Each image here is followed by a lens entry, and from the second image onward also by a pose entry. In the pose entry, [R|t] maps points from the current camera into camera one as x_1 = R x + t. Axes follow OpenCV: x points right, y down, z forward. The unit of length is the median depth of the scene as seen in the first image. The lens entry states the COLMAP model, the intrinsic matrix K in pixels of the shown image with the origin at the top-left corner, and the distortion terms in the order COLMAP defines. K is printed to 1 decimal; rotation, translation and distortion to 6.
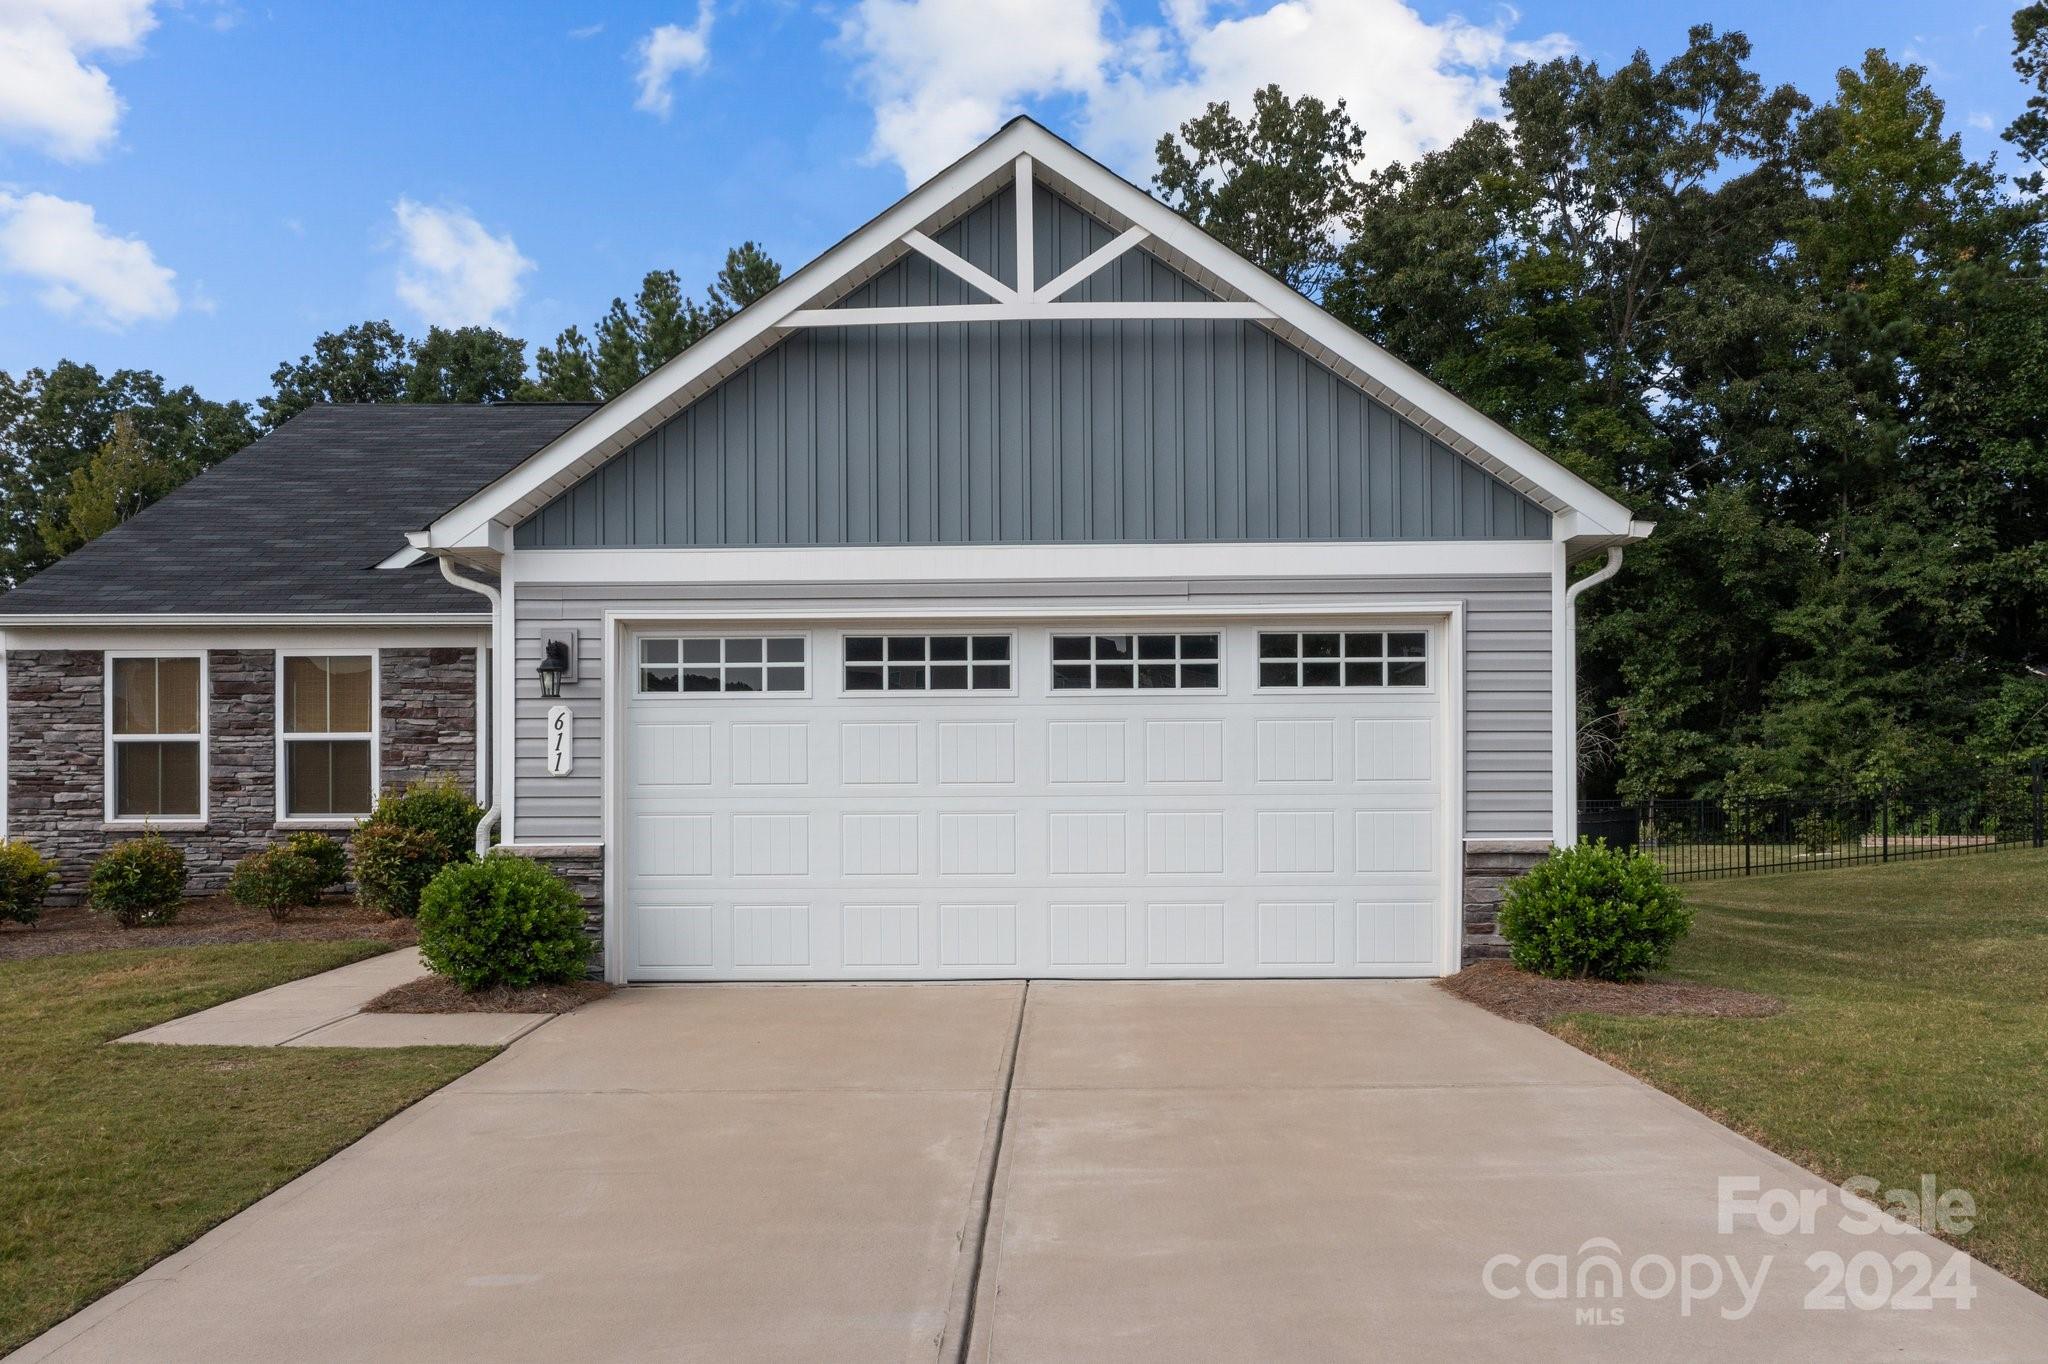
lens RADIAL K [[1657.8, 0, 1025.1], [0, 1657.8, 758.1], [0, 0, 1]] dist [-0.001186, 0.005288]
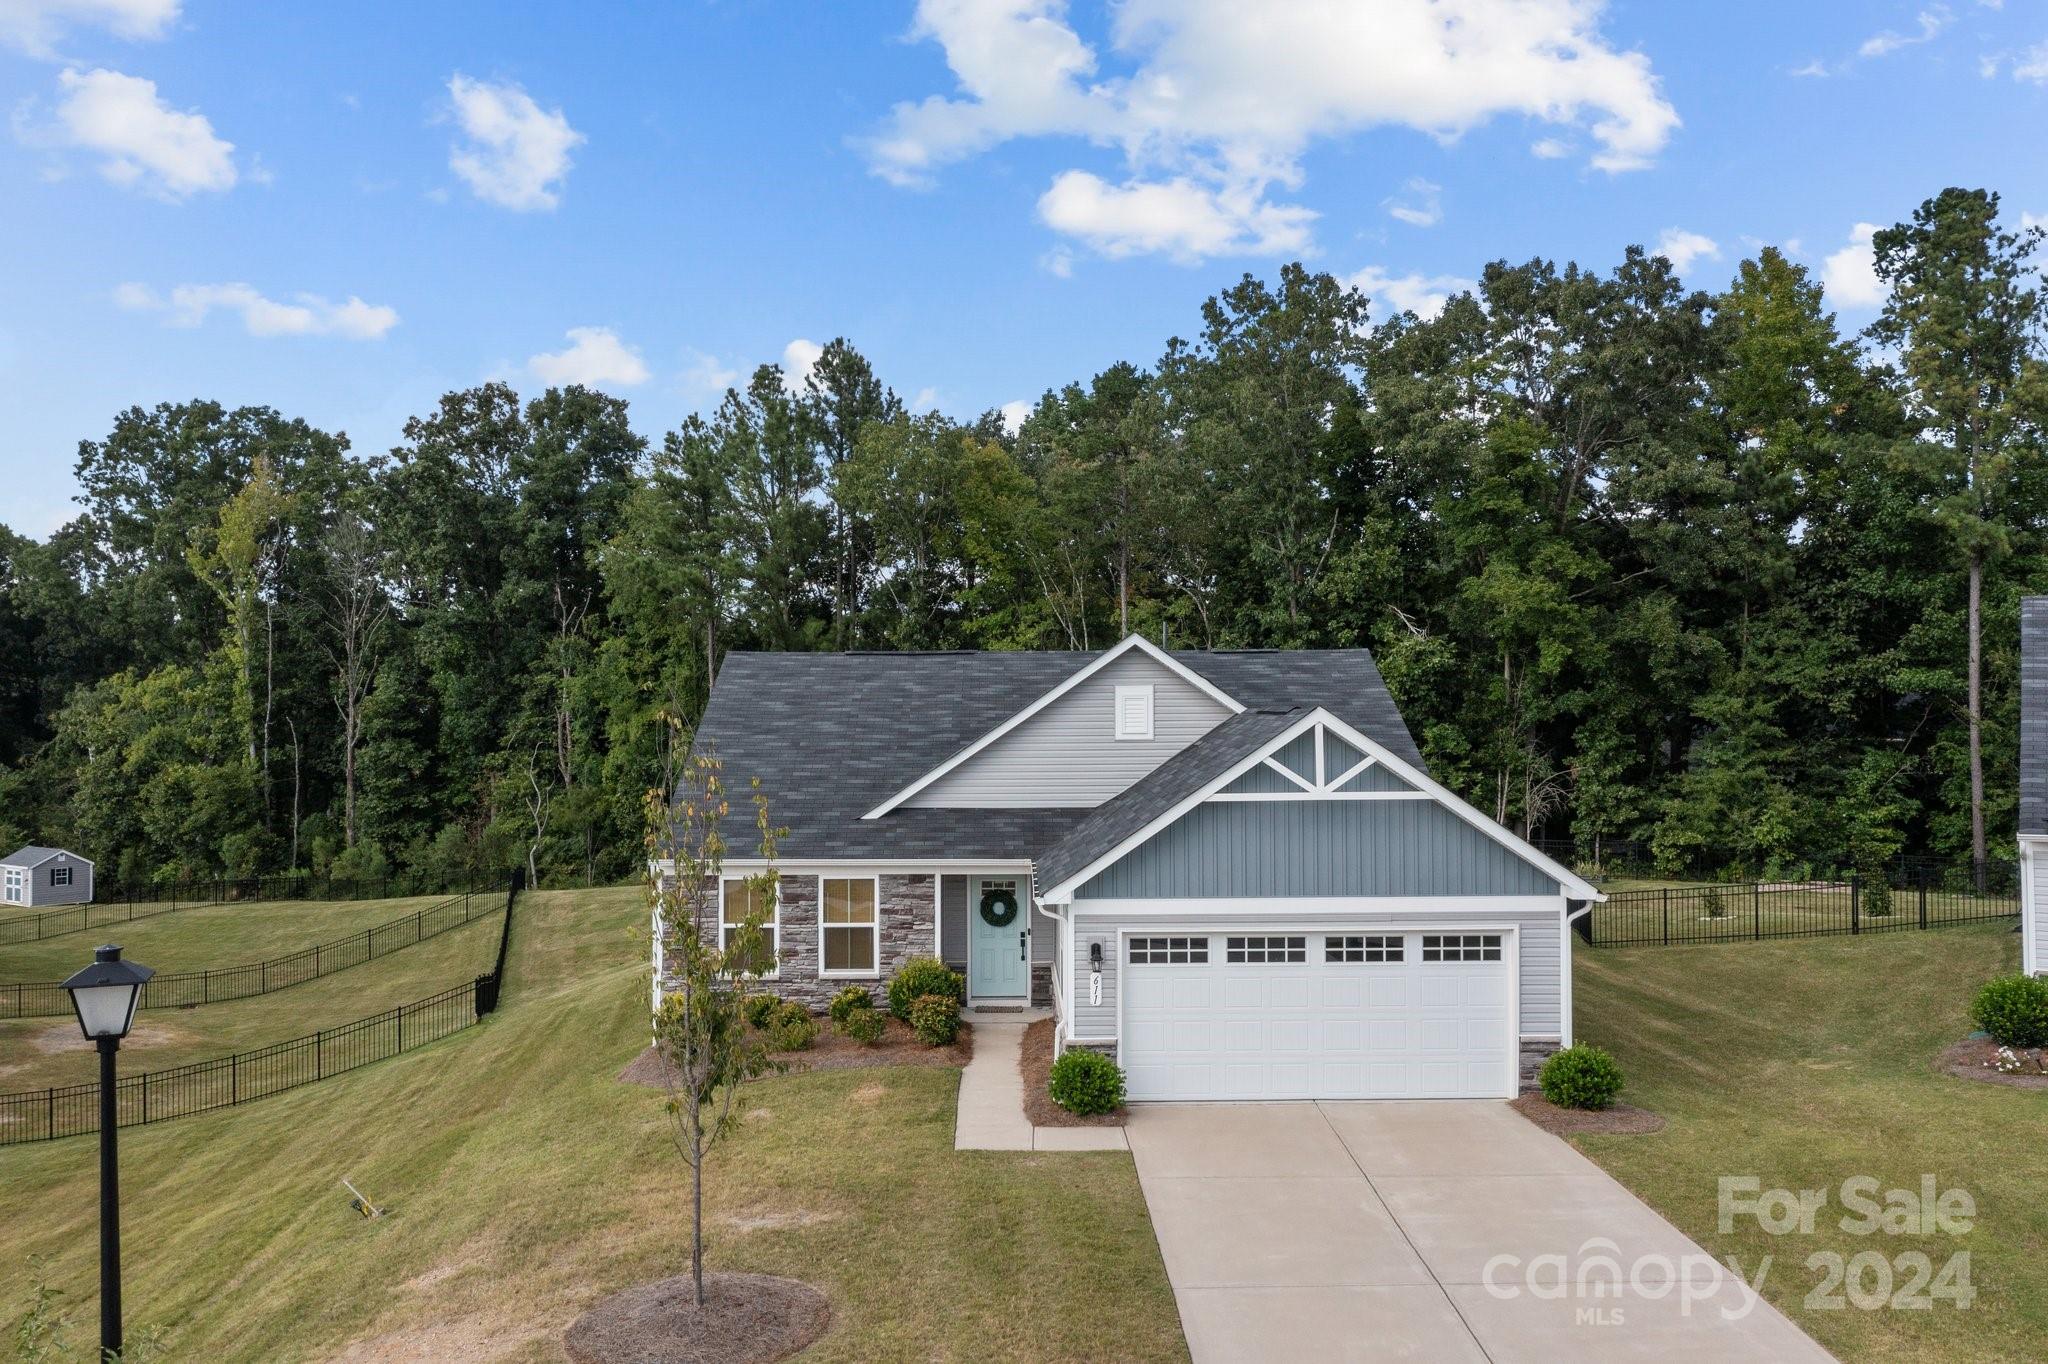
lens RADIAL K [[1643.8, 0, 1020.0], [0, 1643.8, 674.1], [0, 0, 1]] dist [-0.000217, 0.009740]
pose [[0.999648, 0.000861, 0.026521, -0.286800], [-0.000669, 0.999974, -0.007244, -0.263252], [-0.026526, 0.007224, 0.999622, -0.727857]]
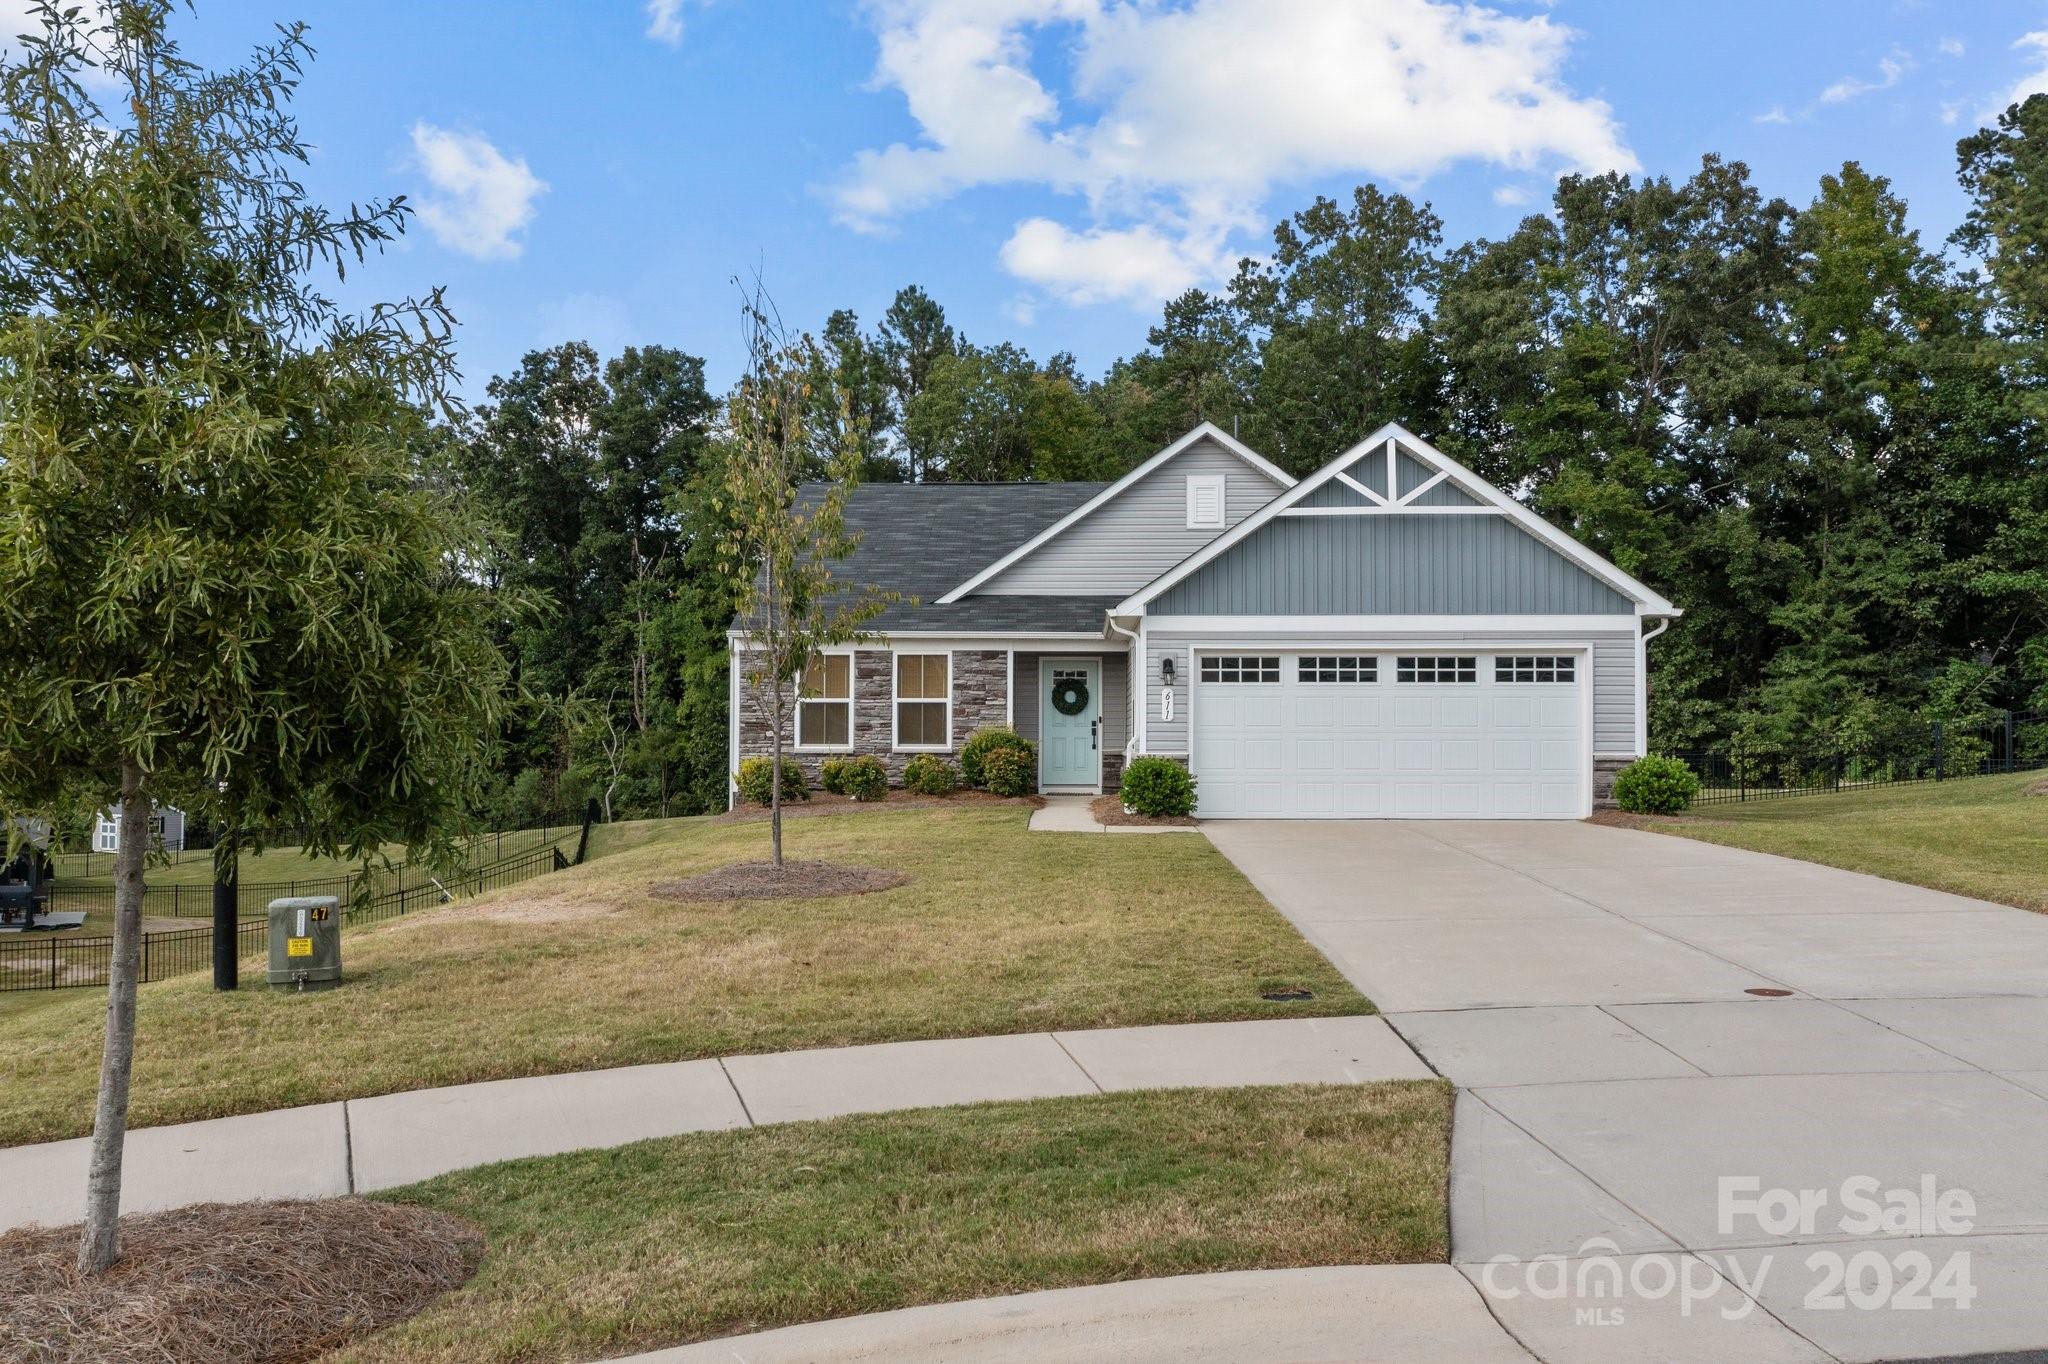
lens RADIAL K [[1639.9, 0, 1019.3], [0, 1639.9, 683.2], [0, 0, 1]] dist [0.002458, 0.002365]
pose [[0.999859, 0.007183, -0.015210, -0.290892], [-0.007516, 0.999730, -0.021971, 0.006152], [0.015048, 0.022083, 0.999643, -0.739003]]
